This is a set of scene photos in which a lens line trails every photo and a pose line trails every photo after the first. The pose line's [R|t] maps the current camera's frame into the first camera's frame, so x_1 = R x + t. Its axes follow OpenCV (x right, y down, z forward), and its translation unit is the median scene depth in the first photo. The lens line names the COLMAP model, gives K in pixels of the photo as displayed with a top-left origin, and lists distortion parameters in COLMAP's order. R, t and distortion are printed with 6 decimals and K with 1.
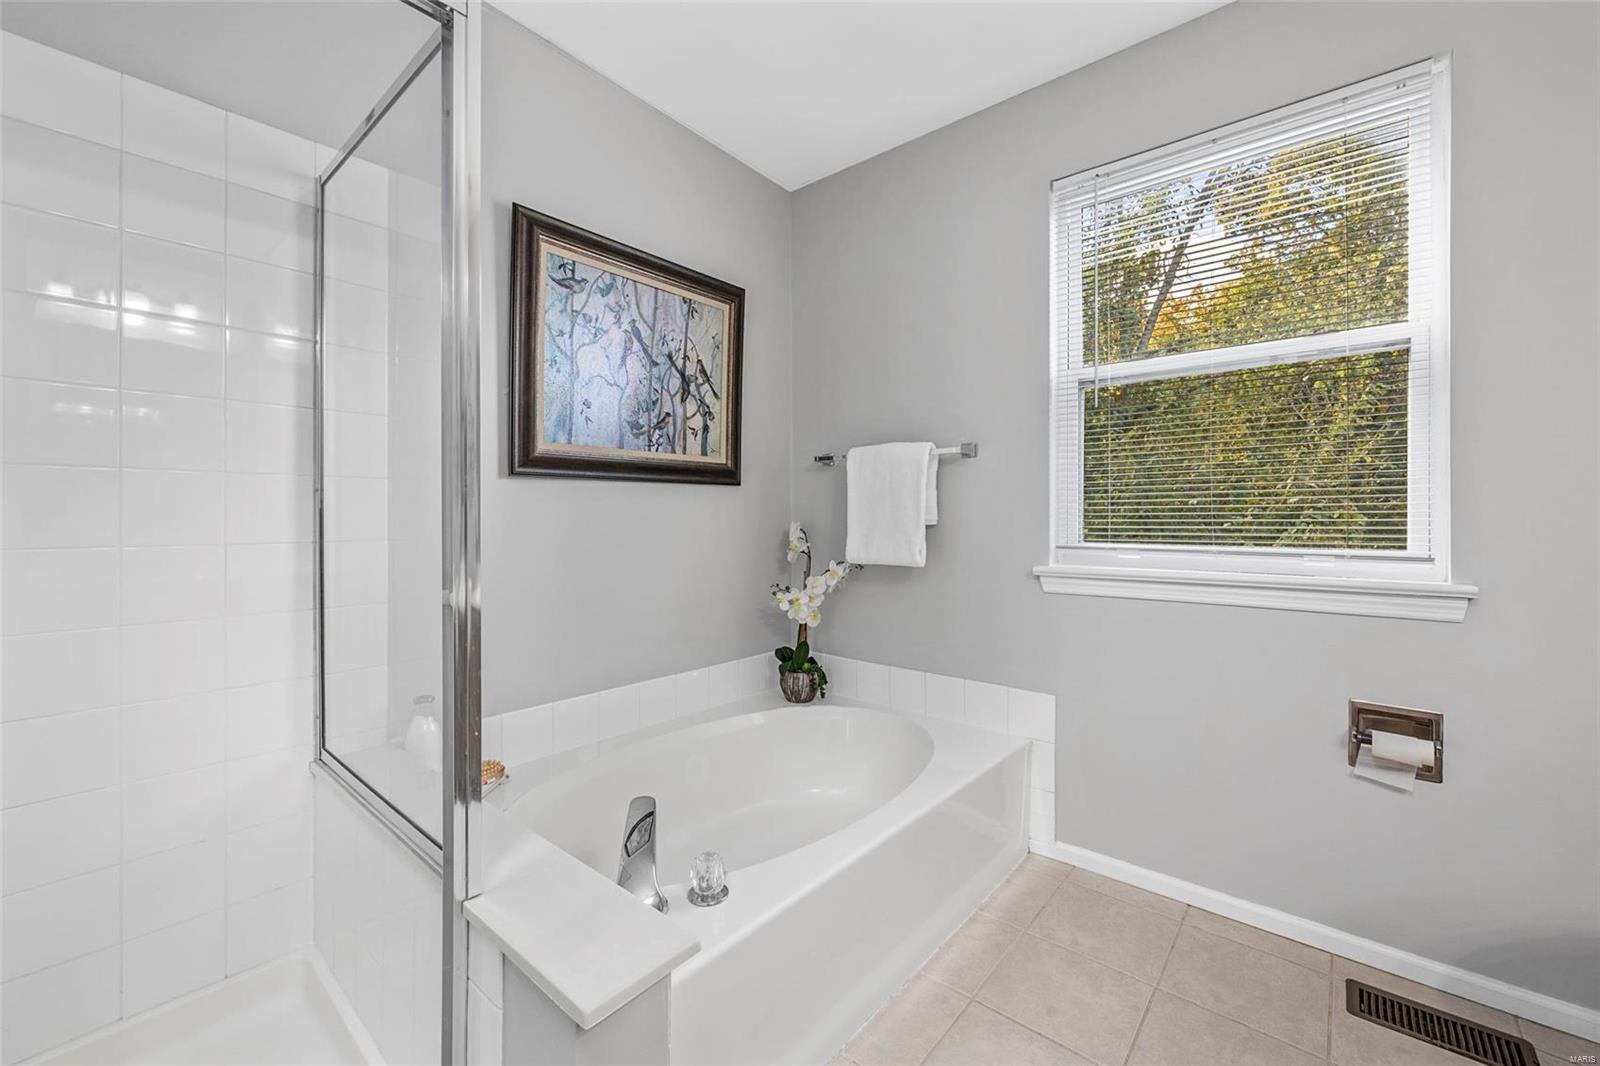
lens RADIAL K [[662.4, 0, 792.4], [0, 662.4, 526.0], [0, 0, 1]] dist [-0.000840, -0.000316]
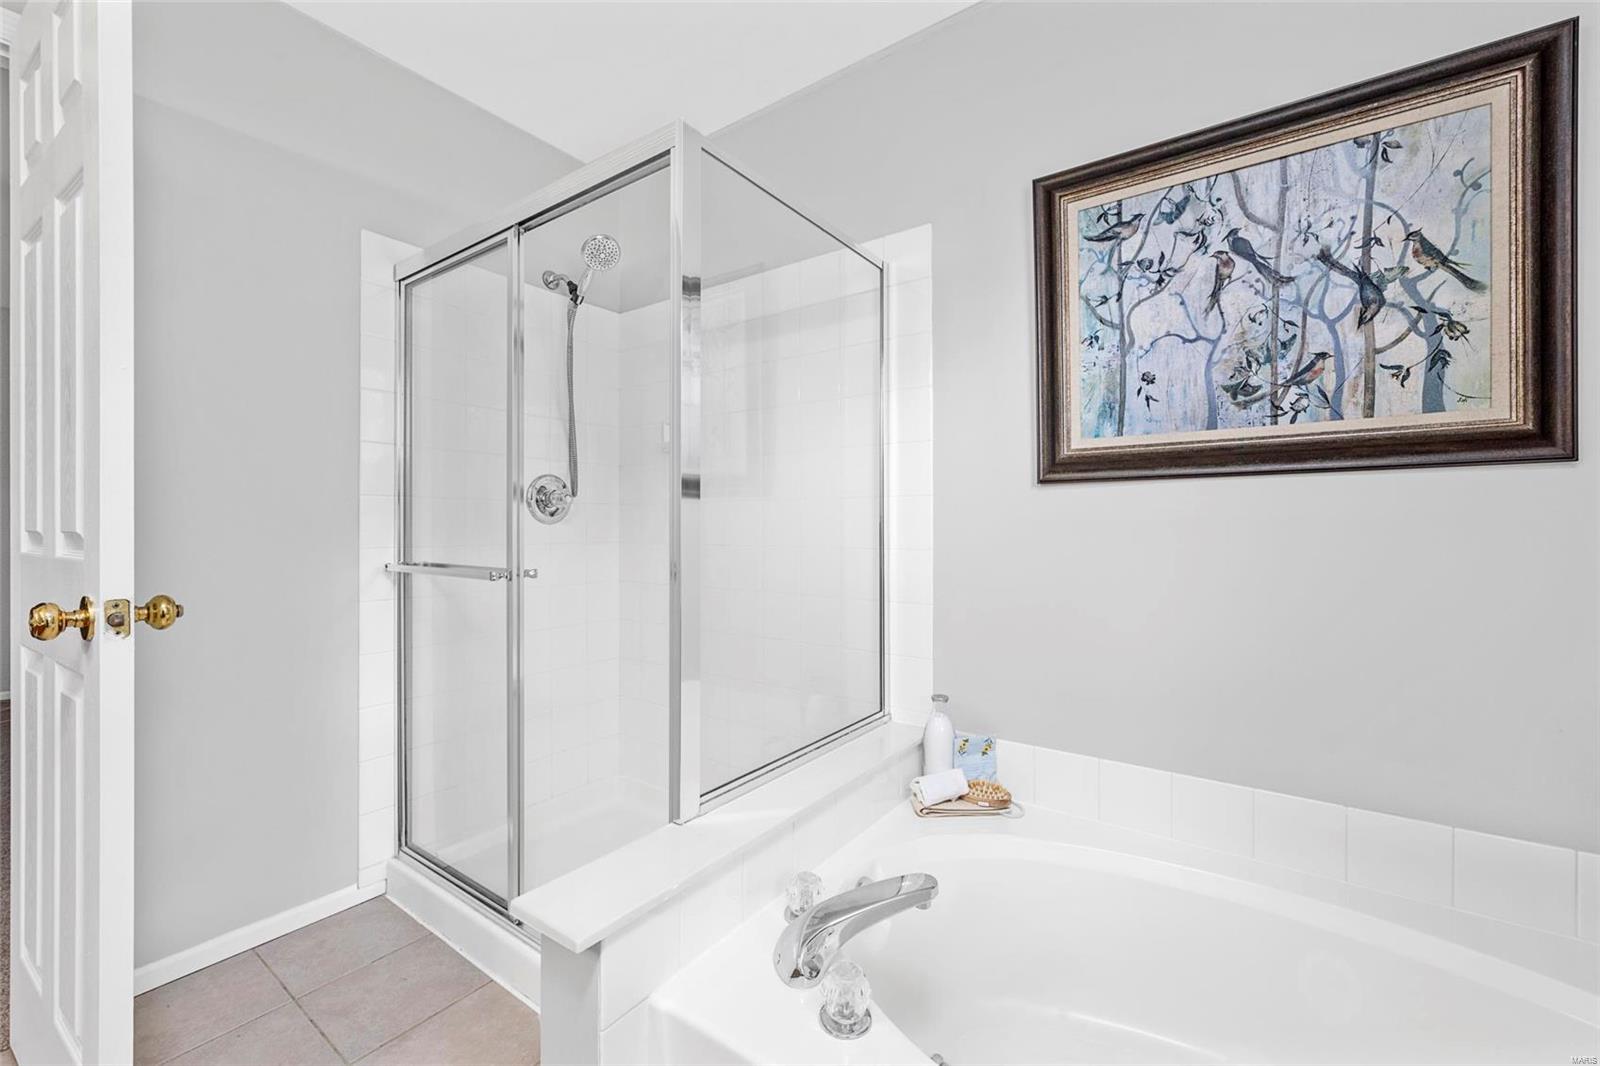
lens RADIAL K [[662.4, 0, 792.4], [0, 662.4, 526.0], [0, 0, 1]] dist [-0.000840, -0.000316]
pose [[0.072711, 0.000501, -0.997353, 0.358701], [-0.012636, 0.999920, -0.000418, -0.011566], [0.997273, 0.012633, 0.072712, 0.487868]]
